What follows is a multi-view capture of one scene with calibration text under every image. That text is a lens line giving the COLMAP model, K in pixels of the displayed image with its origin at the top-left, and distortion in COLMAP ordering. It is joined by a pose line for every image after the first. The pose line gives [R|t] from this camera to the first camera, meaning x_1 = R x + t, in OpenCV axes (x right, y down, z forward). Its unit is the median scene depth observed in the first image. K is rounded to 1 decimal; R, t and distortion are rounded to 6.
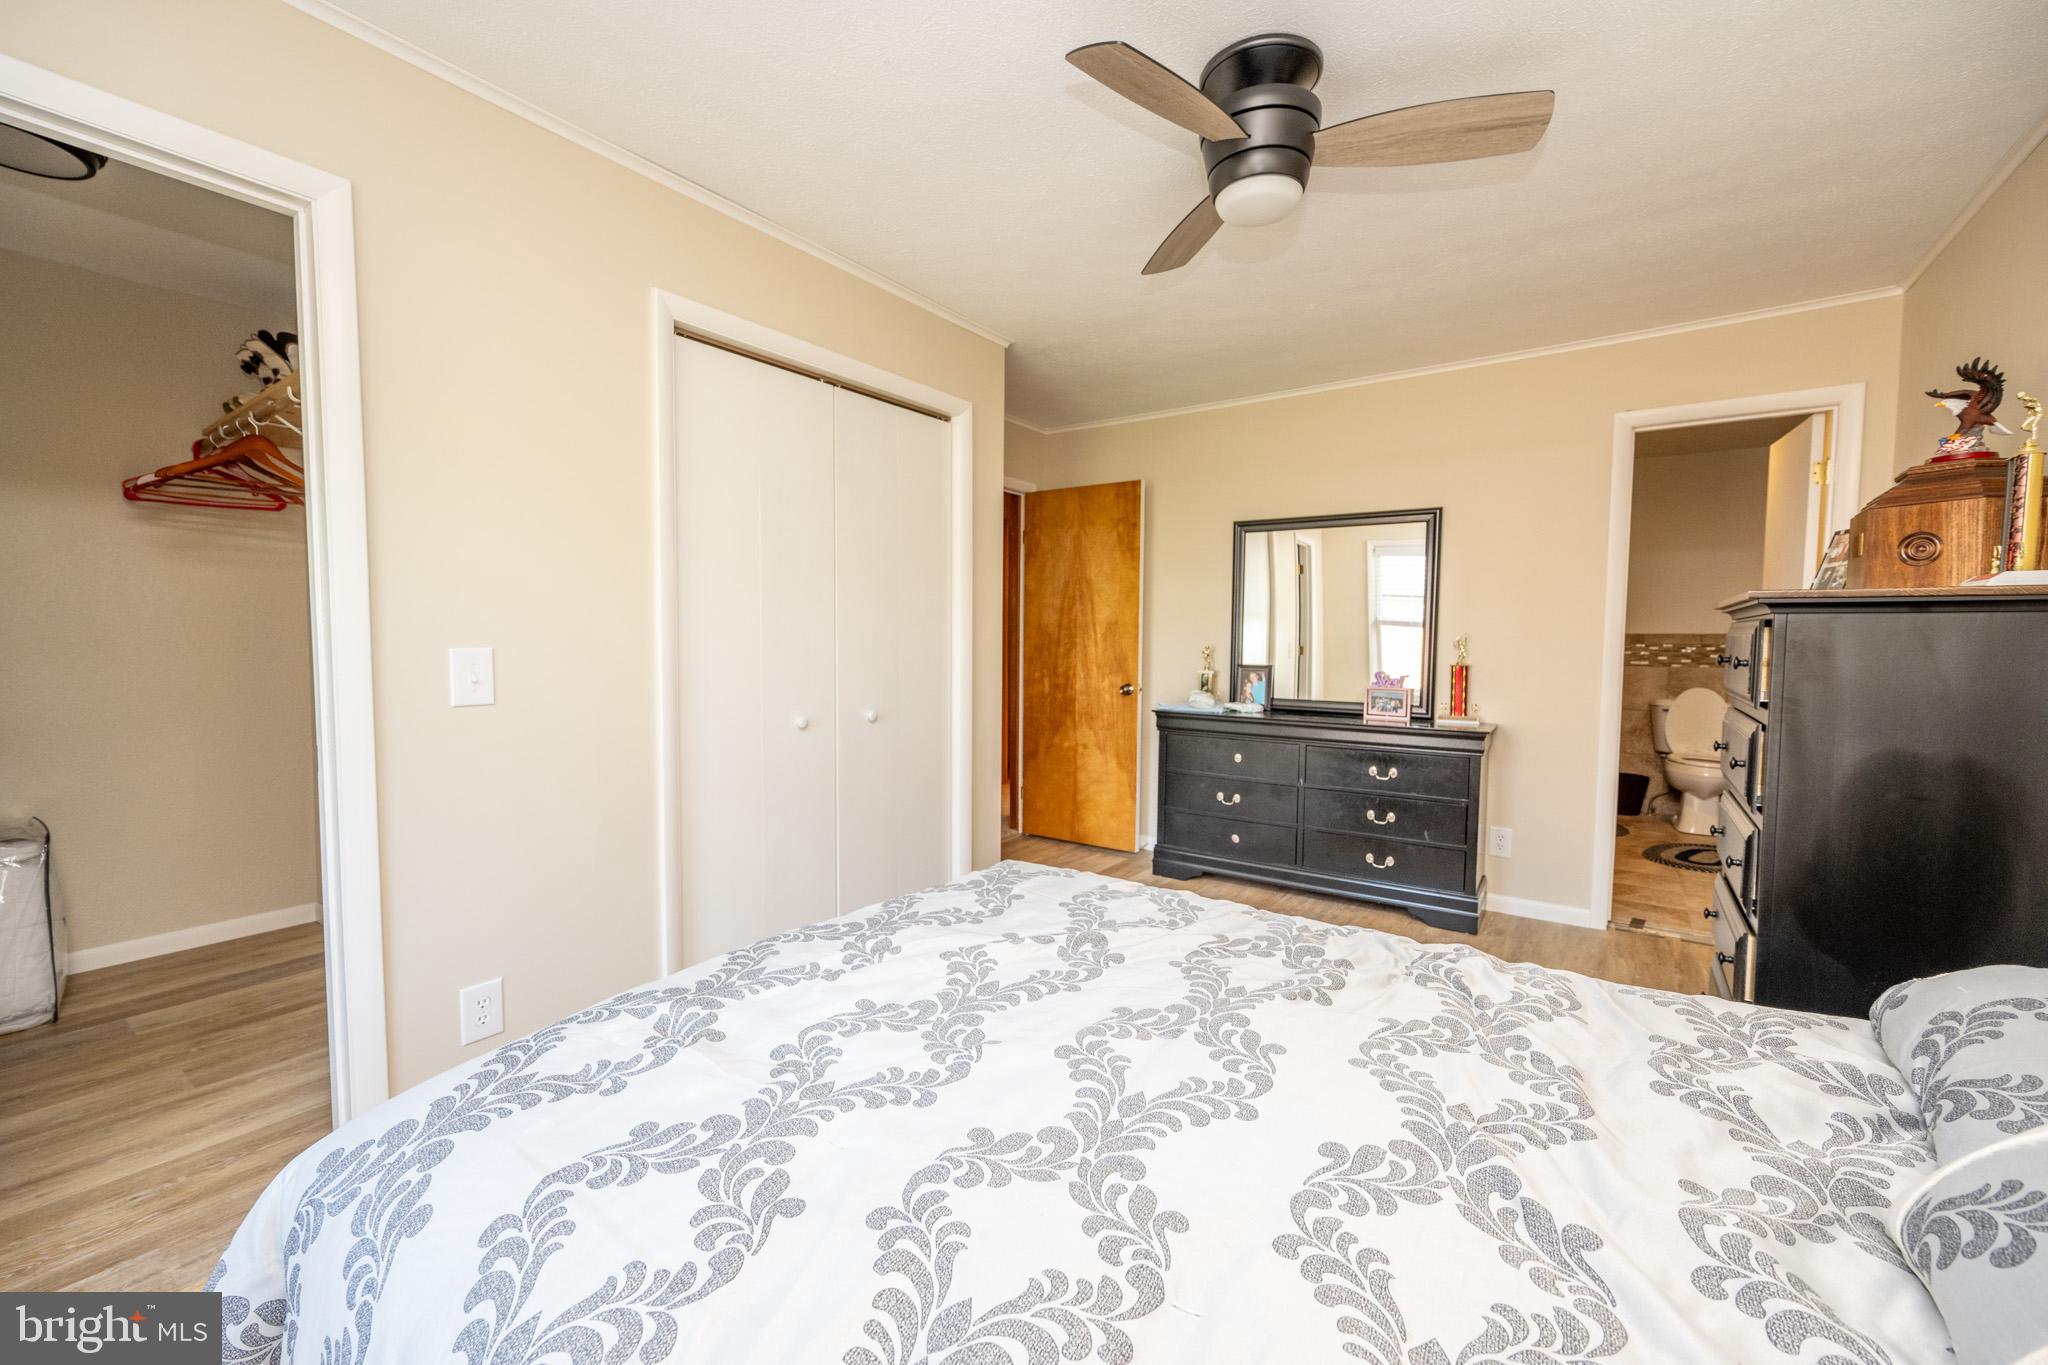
lens RADIAL K [[812.6, 0, 1023.6], [0, 812.6, 695.2], [0, 0, 1]] dist [-0.001222, -0.000328]
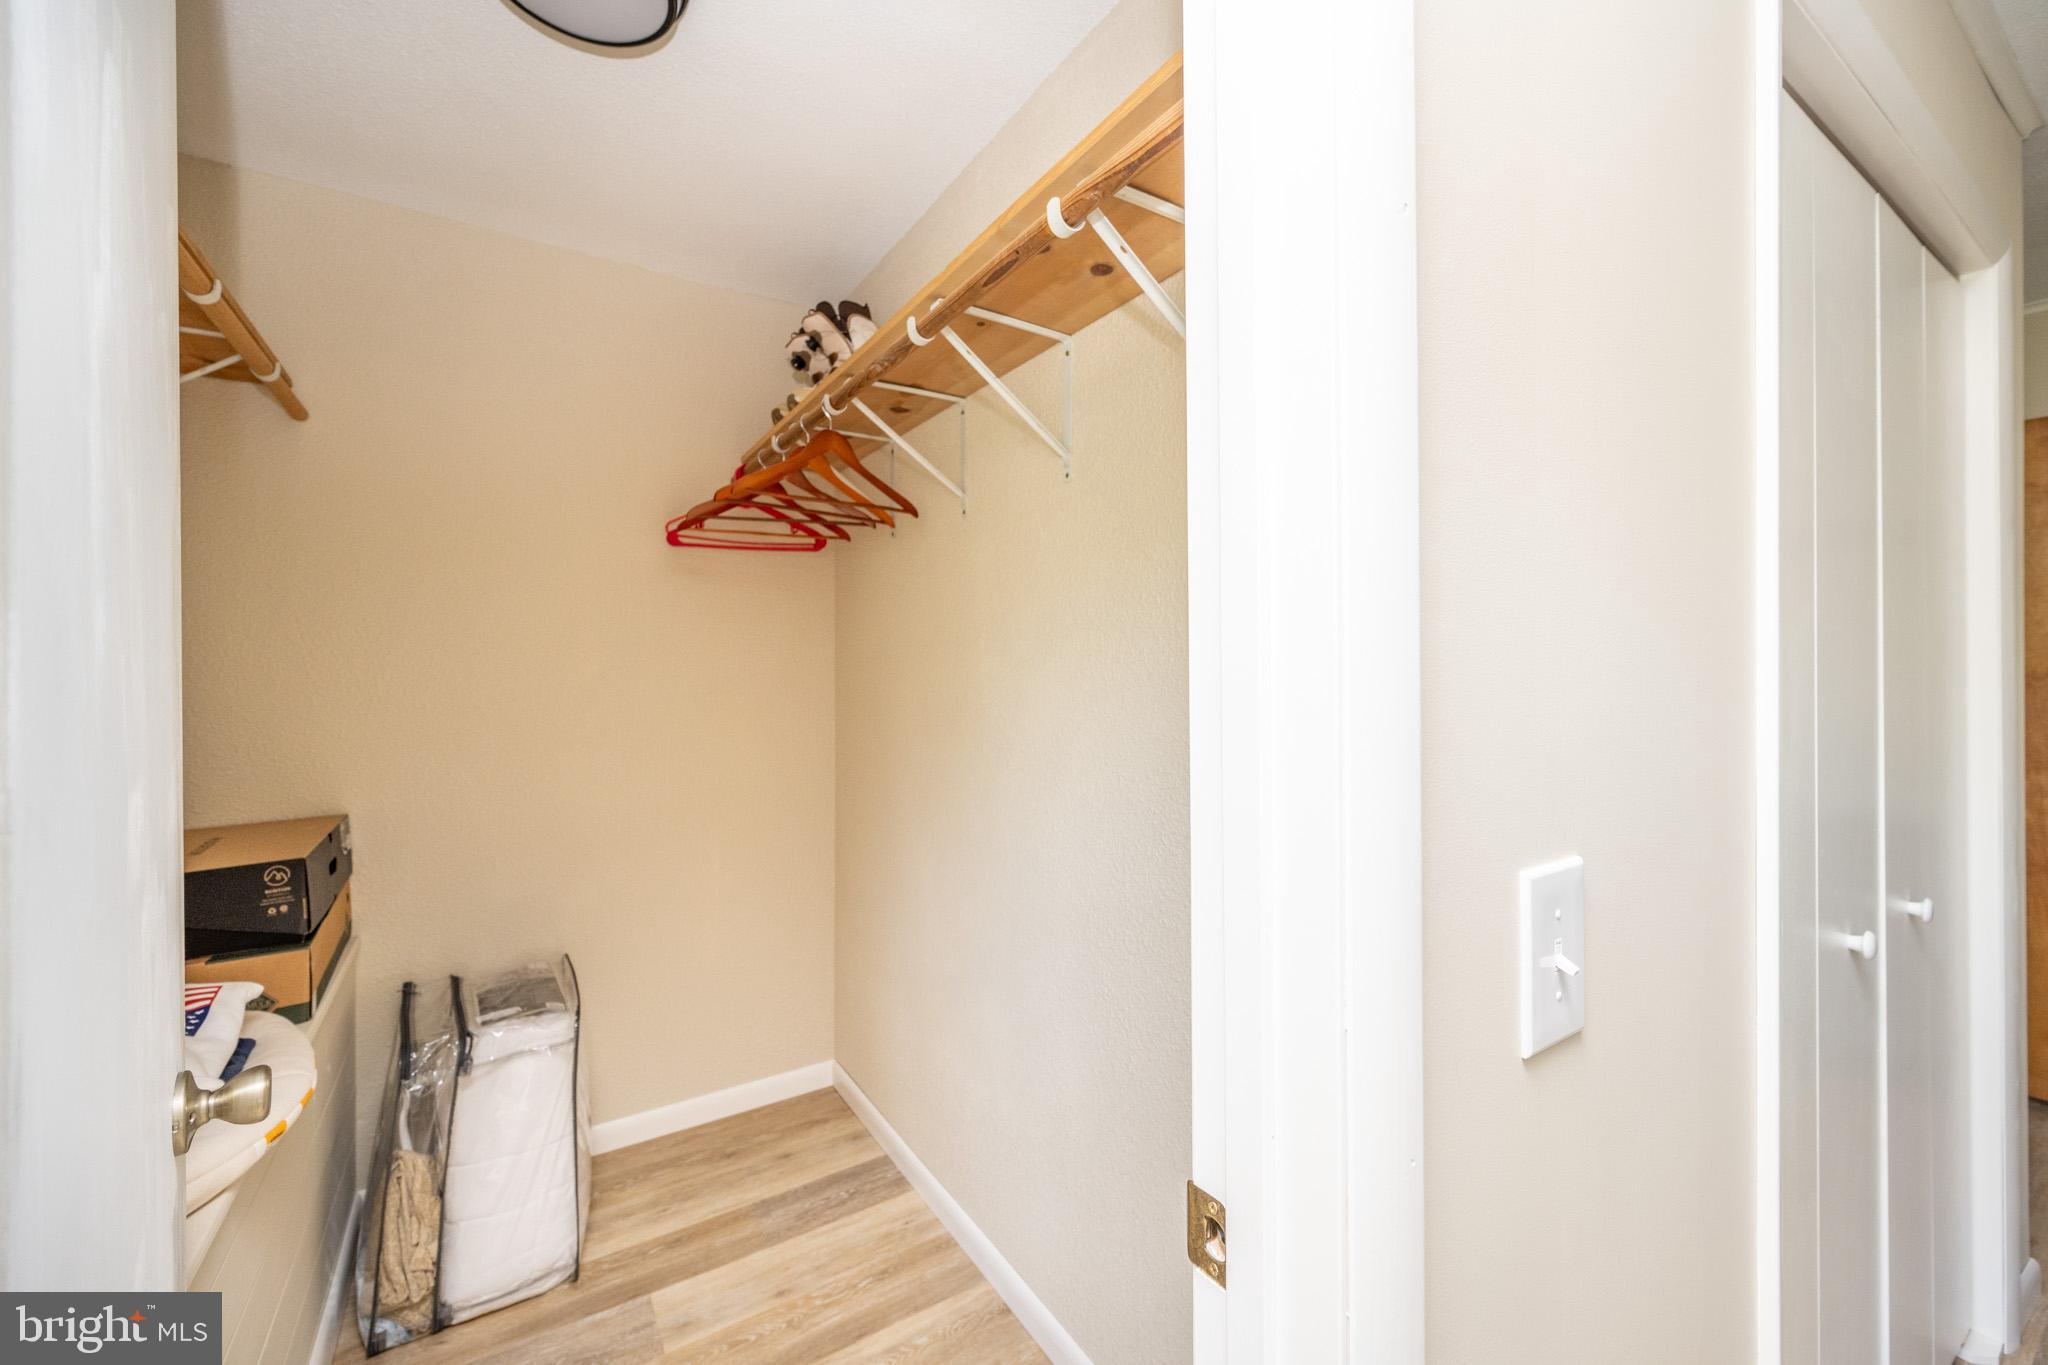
lens RADIAL K [[812.6, 0, 1023.6], [0, 812.6, 695.2], [0, 0, 1]] dist [-0.001222, -0.000328]
pose [[0.927736, -0.008338, -0.373143, -0.498792], [-0.012793, 0.998453, -0.054118, -0.058883], [0.373017, 0.054981, 0.926194, 0.408917]]
